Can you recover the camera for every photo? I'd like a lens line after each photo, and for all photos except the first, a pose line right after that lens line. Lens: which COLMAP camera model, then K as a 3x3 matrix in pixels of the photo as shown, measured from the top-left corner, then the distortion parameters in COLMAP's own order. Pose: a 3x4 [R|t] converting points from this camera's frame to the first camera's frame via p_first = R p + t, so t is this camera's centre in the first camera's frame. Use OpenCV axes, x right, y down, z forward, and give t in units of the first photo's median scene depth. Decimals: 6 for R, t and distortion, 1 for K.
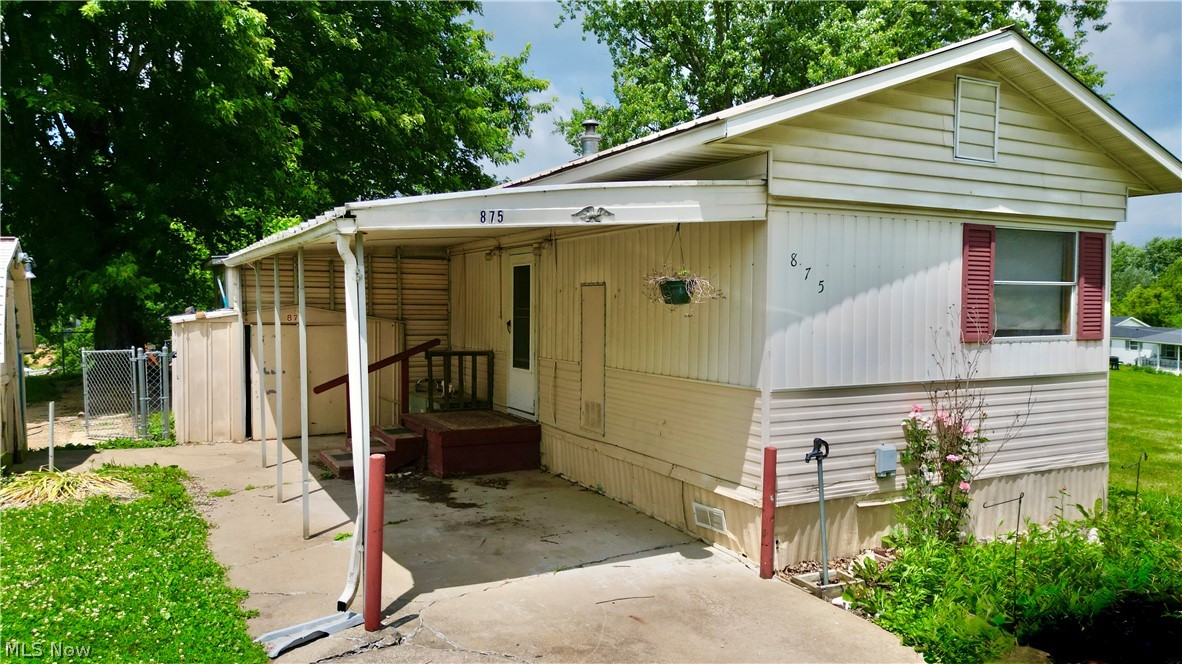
lens RADIAL K [[808.4, 0, 591.0], [0, 808.4, 332.0], [0, 0, 1]] dist [0.005556, -0.001033]
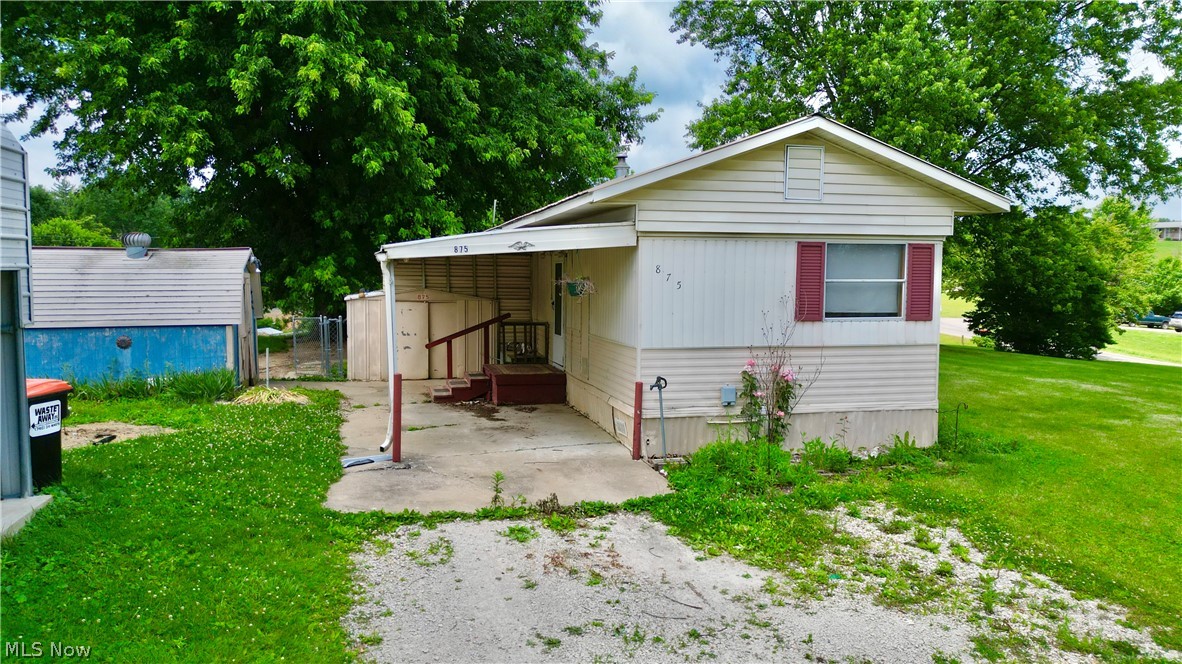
lens RADIAL K [[789.1, 0, 591.0], [0, 789.1, 332.0], [0, 0, 1]] dist [0.003291, -0.005047]
pose [[0.973767, 0.019414, -0.226716, 0.347716], [-0.011871, 0.999331, 0.034586, -0.010470], [0.227235, -0.030987, 0.973347, -0.425502]]
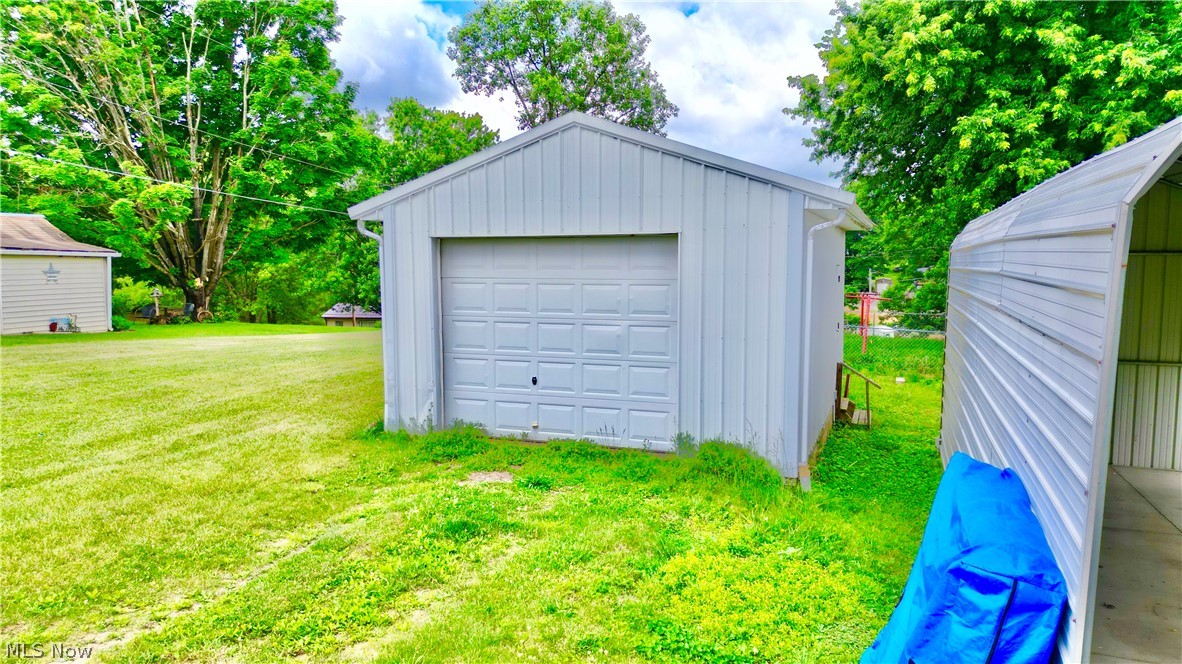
lens RADIAL K [[789.1, 0, 591.0], [0, 789.1, 332.0], [0, 0, 1]] dist [0.003291, -0.005047]
pose [[0.630381, 0.057979, -0.774118, -0.093217], [-0.024964, 0.998205, 0.054434, -0.065846], [0.775885, -0.014988, 0.630697, -1.283214]]
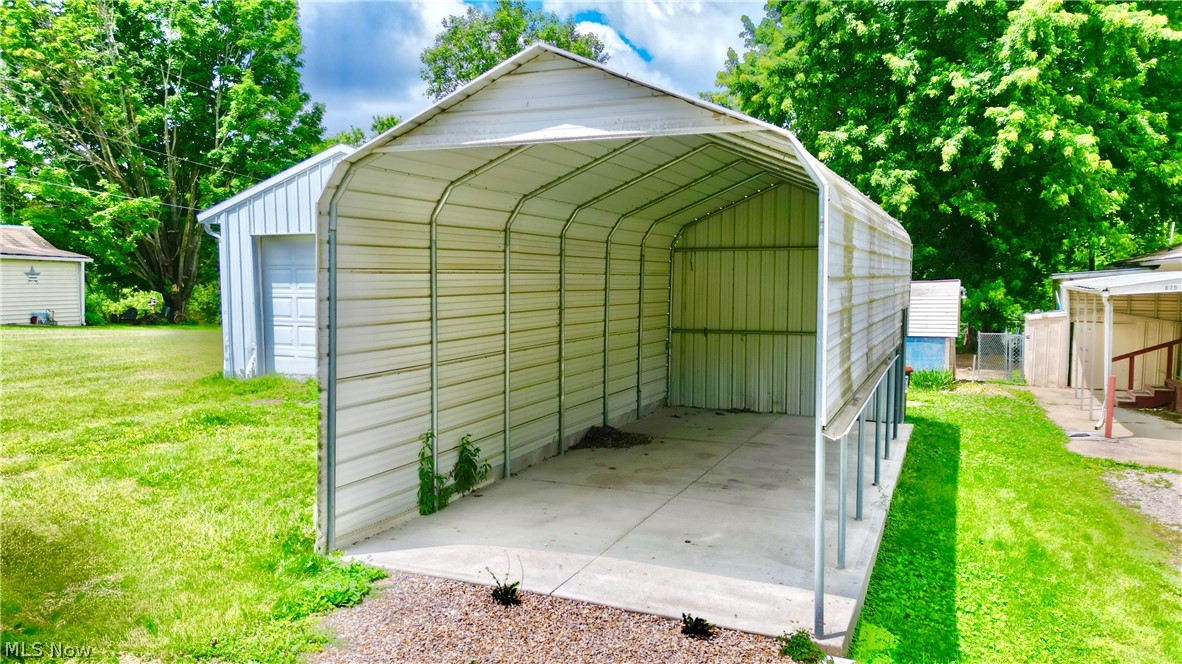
lens RADIAL K [[831.2, 0, 564.0], [0, 831.2, 336.0], [0, 0, 1]] dist [0.003650, -0.030599]
pose [[0.570284, 0.045718, -0.820175, 0.537333], [-0.026690, 0.998954, 0.037125, -0.017626], [0.821014, 0.000719, 0.570907, -1.180466]]
